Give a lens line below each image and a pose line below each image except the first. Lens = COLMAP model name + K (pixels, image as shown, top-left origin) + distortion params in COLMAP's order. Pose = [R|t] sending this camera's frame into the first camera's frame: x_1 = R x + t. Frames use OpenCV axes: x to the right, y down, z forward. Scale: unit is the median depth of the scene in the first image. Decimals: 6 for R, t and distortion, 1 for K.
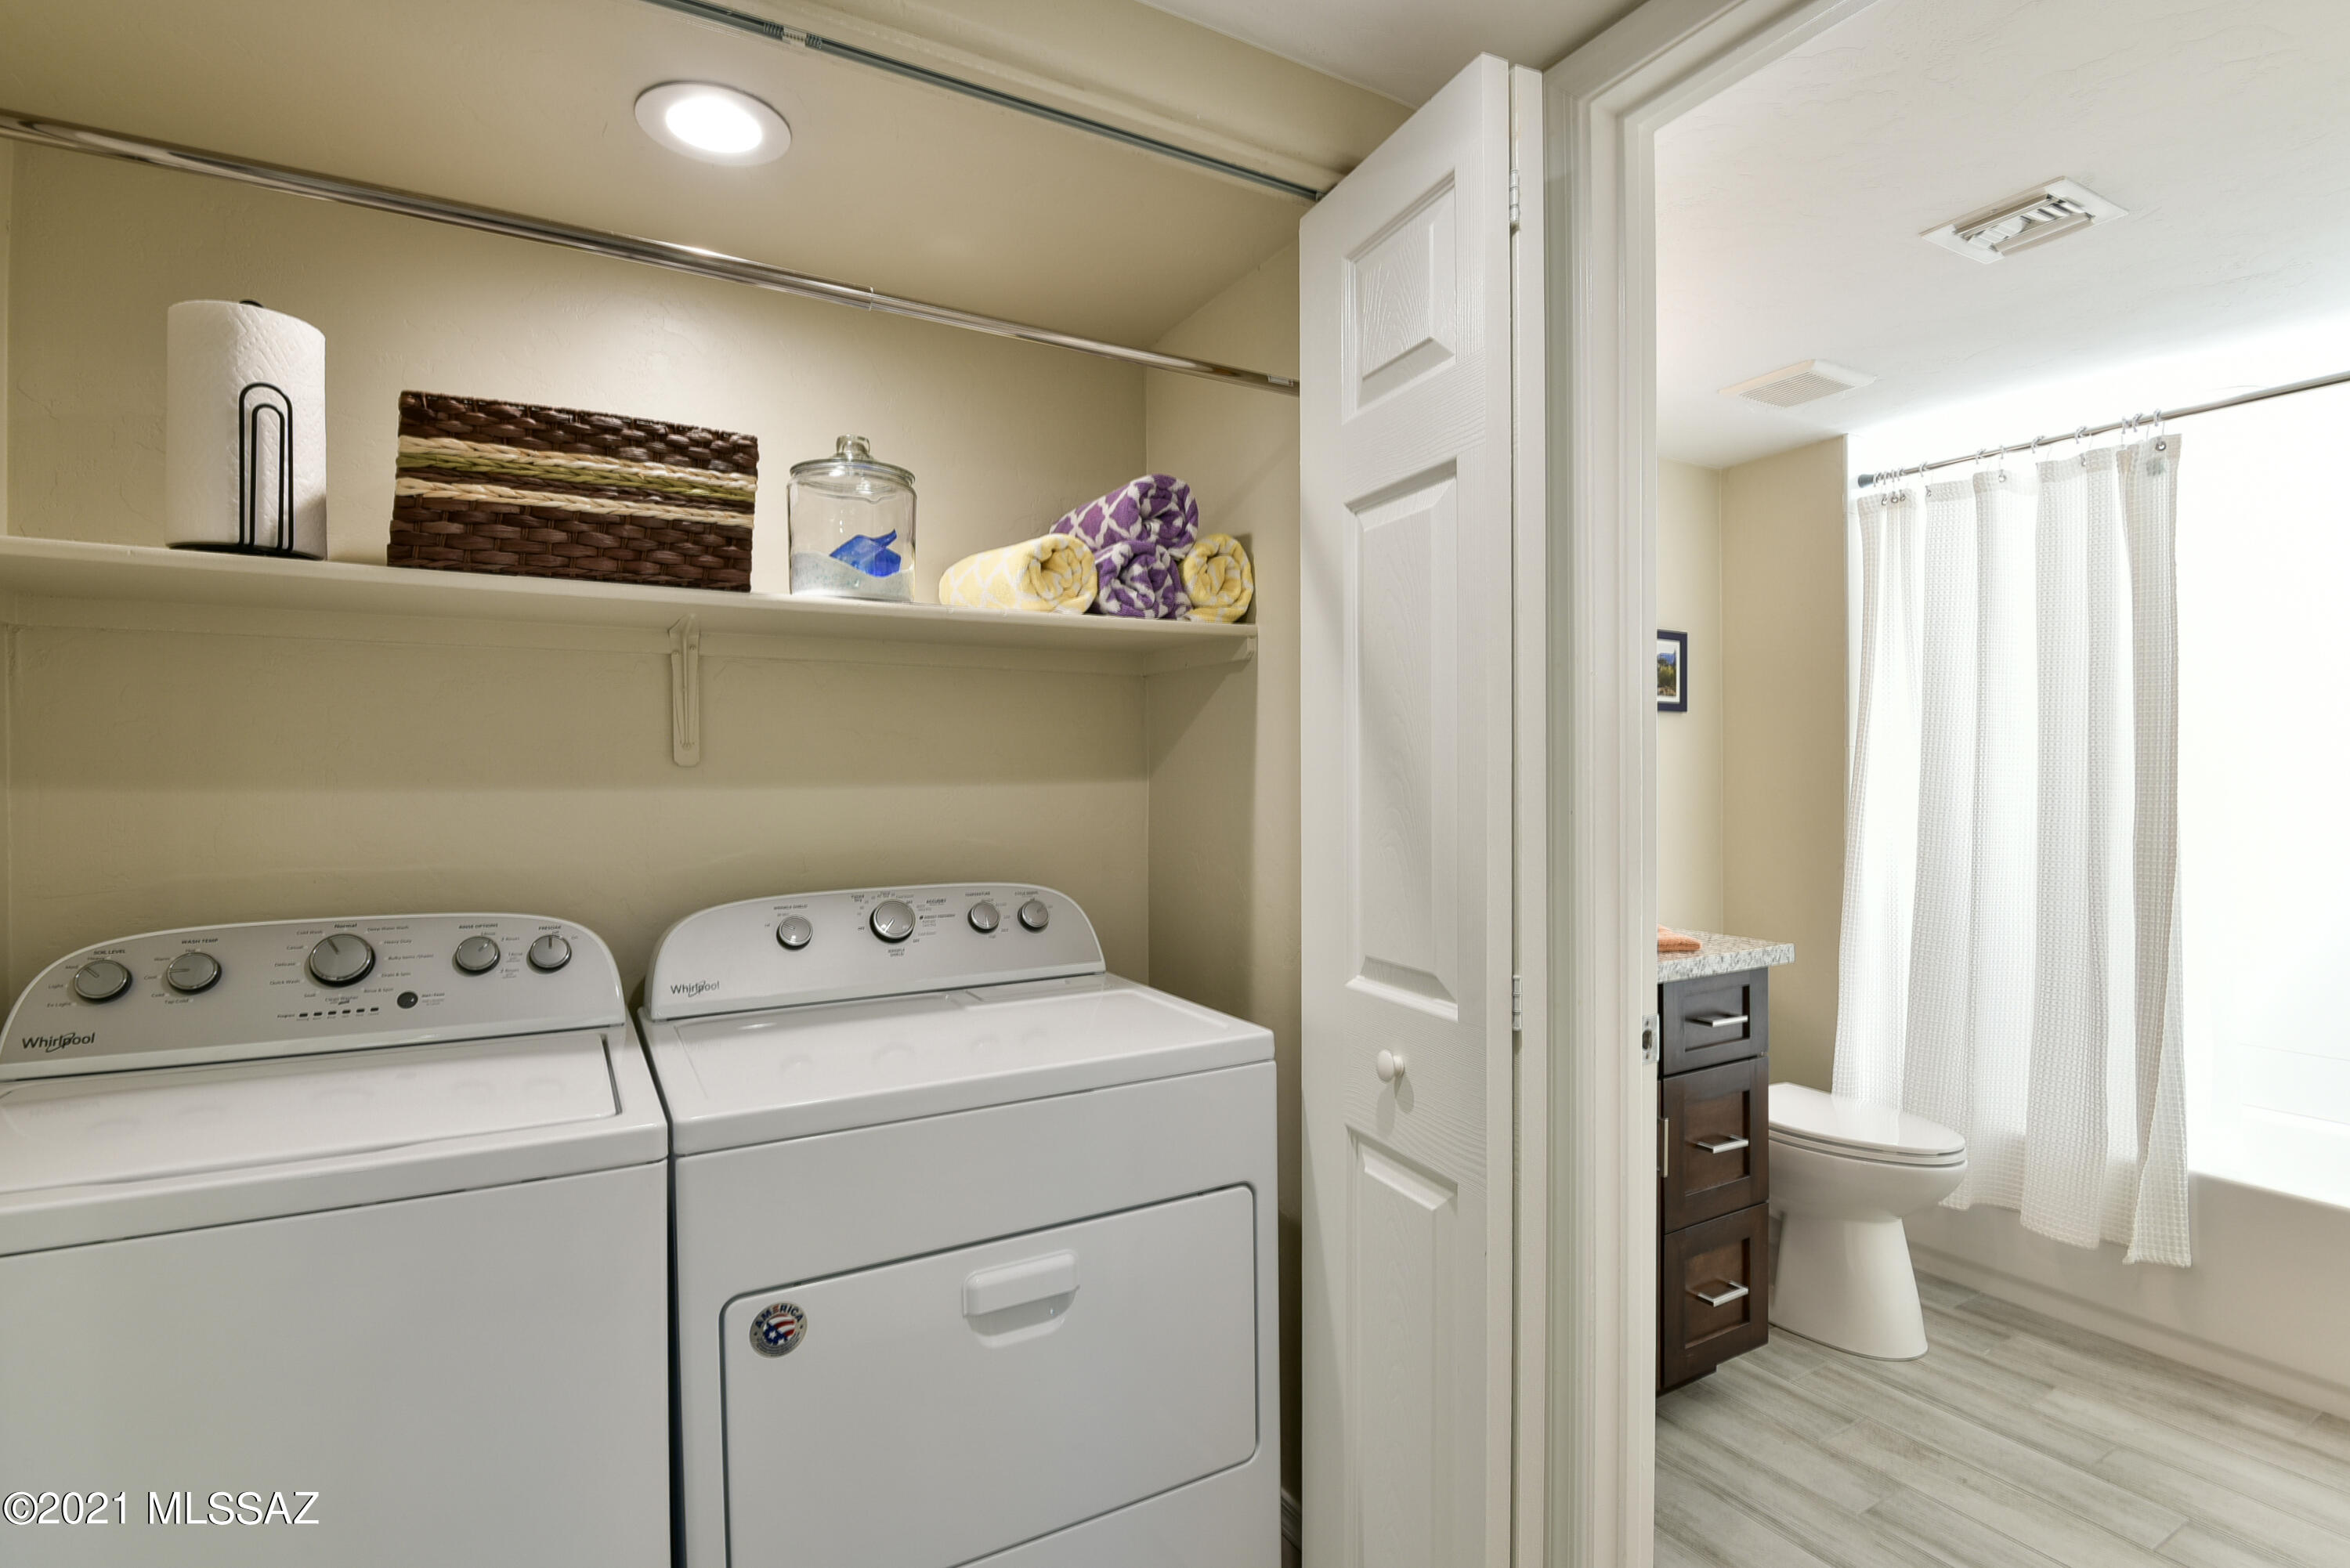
lens RADIAL K [[1128.3, 0, 1226.1], [0, 1128.3, 785.4], [0, 0, 1]] dist [-0.010501, -0.009495]
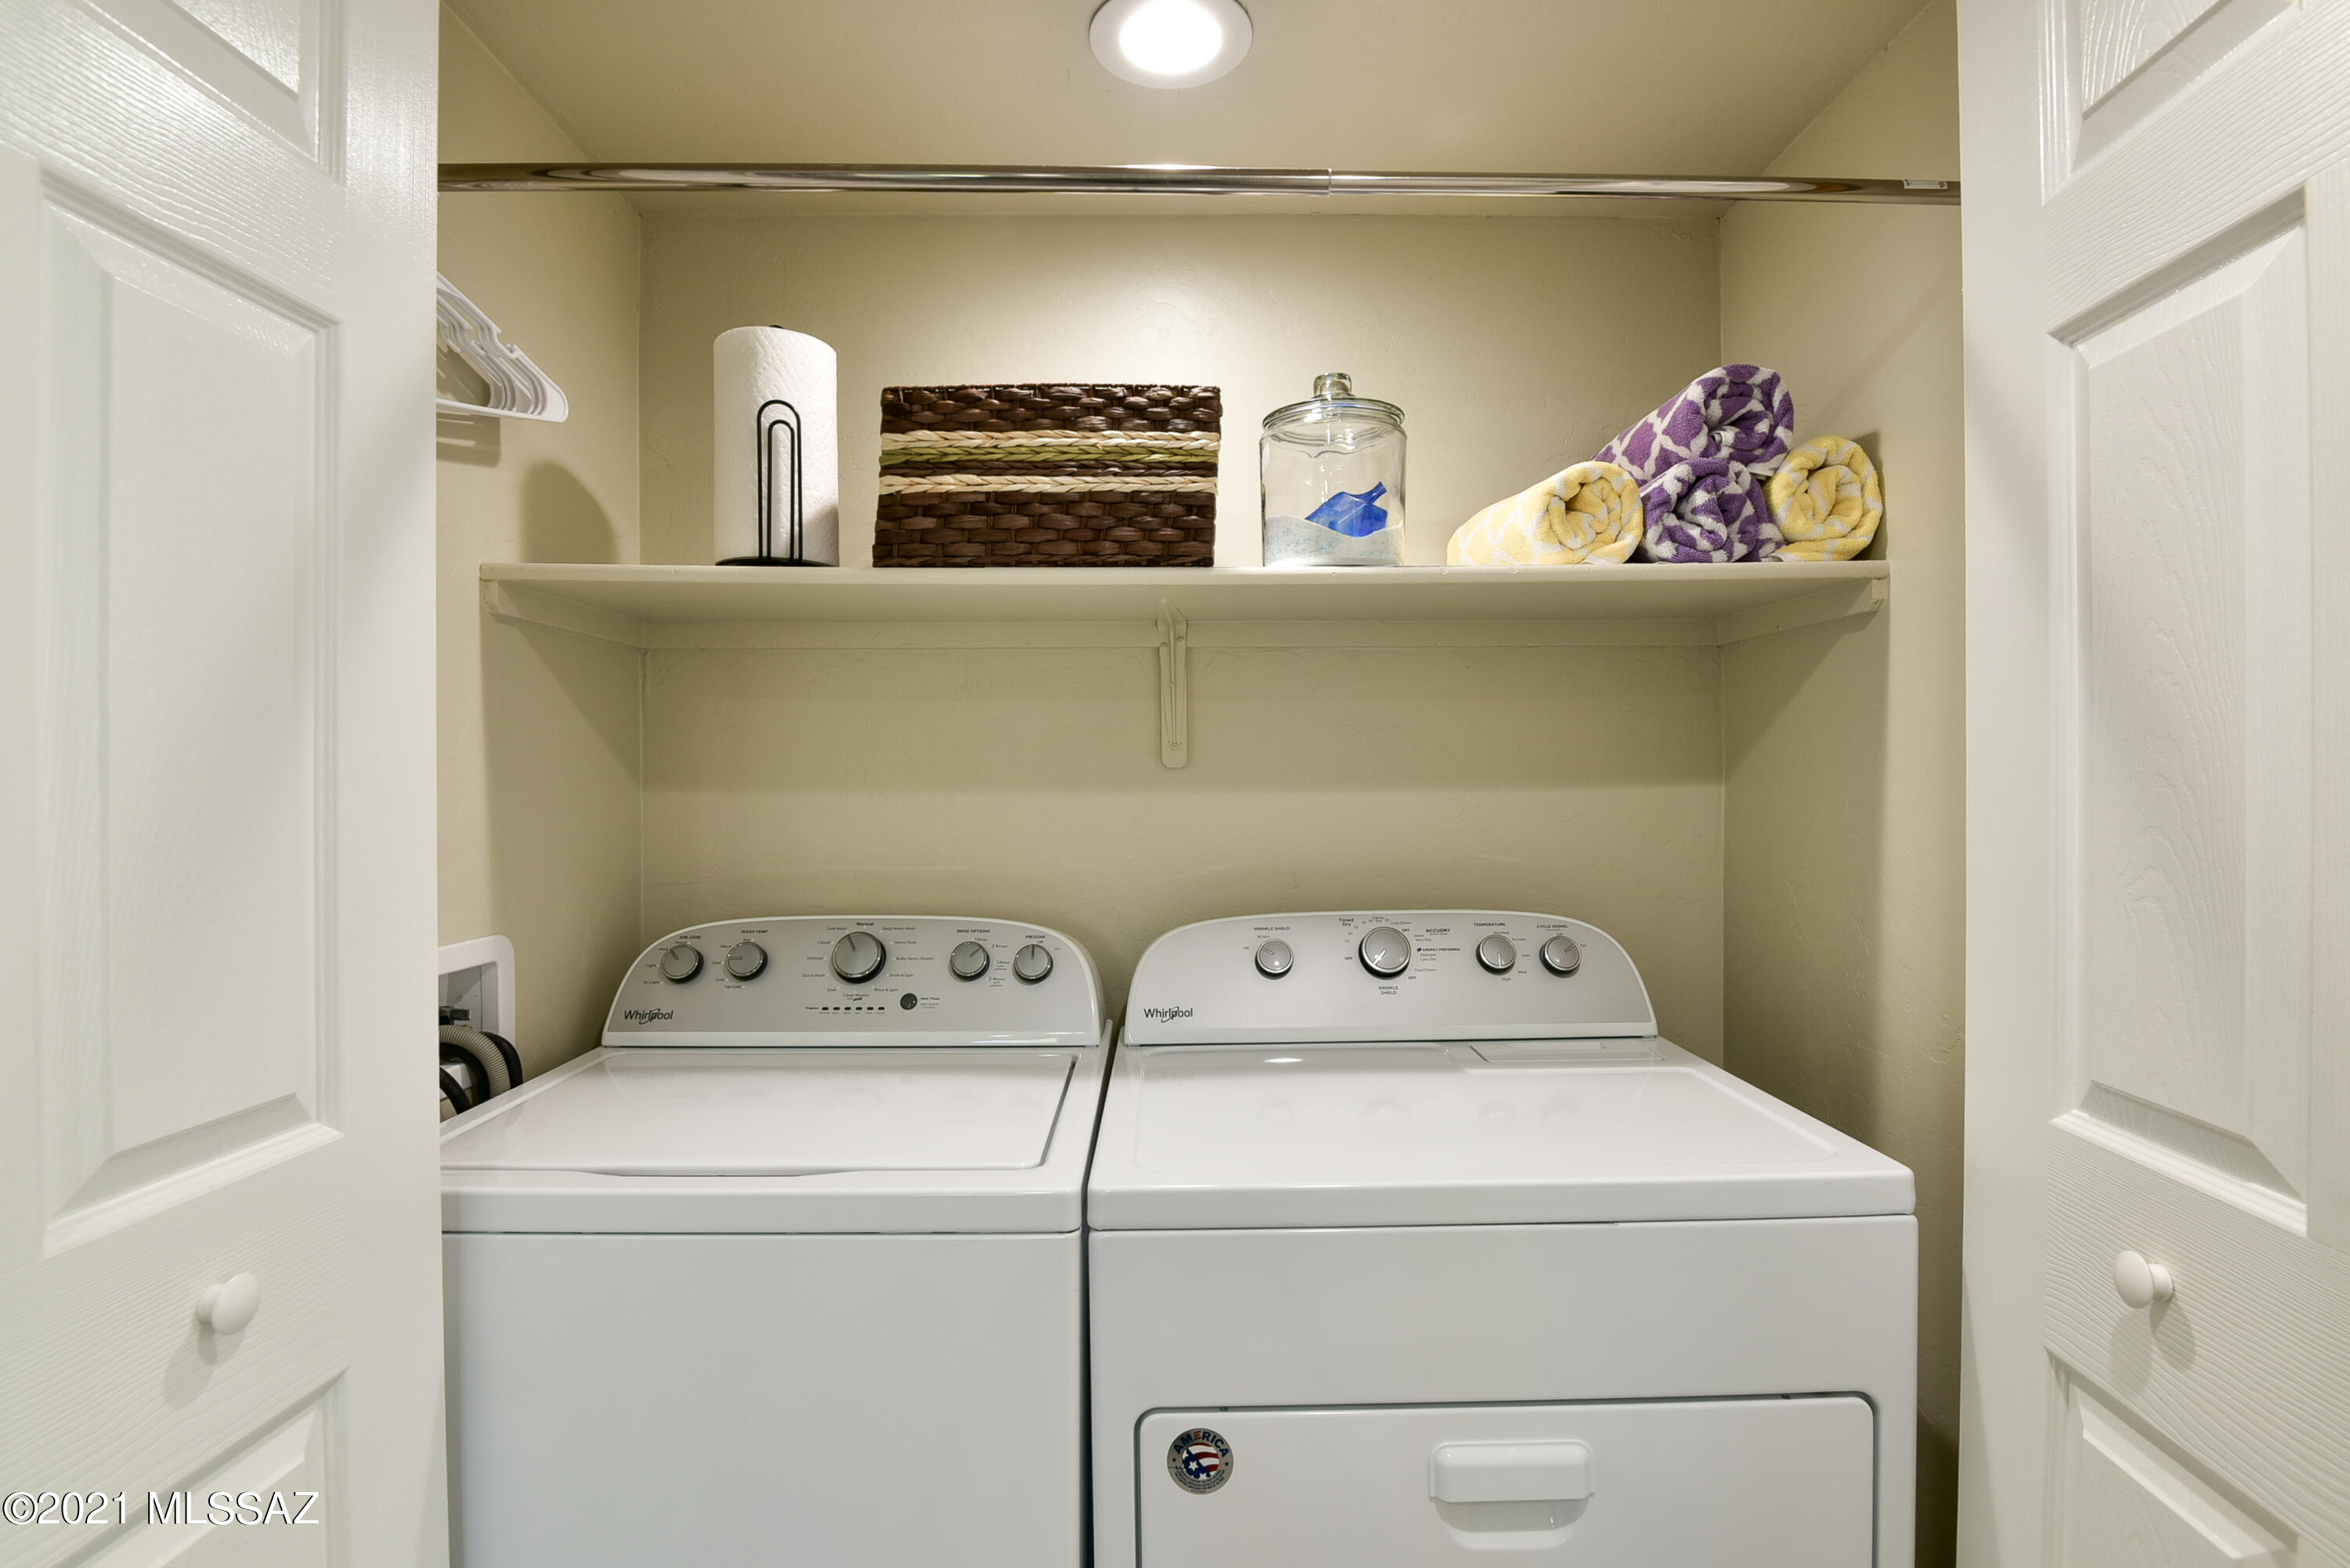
lens RADIAL K [[1128.3, 0, 1226.1], [0, 1128.3, 785.4], [0, 0, 1]] dist [-0.010501, -0.009495]
pose [[0.873785, 0.002920, -0.486303, 0.009062], [-0.003504, 0.999994, -0.000292, -0.003039], [0.486299, 0.001959, 0.873790, 0.242978]]
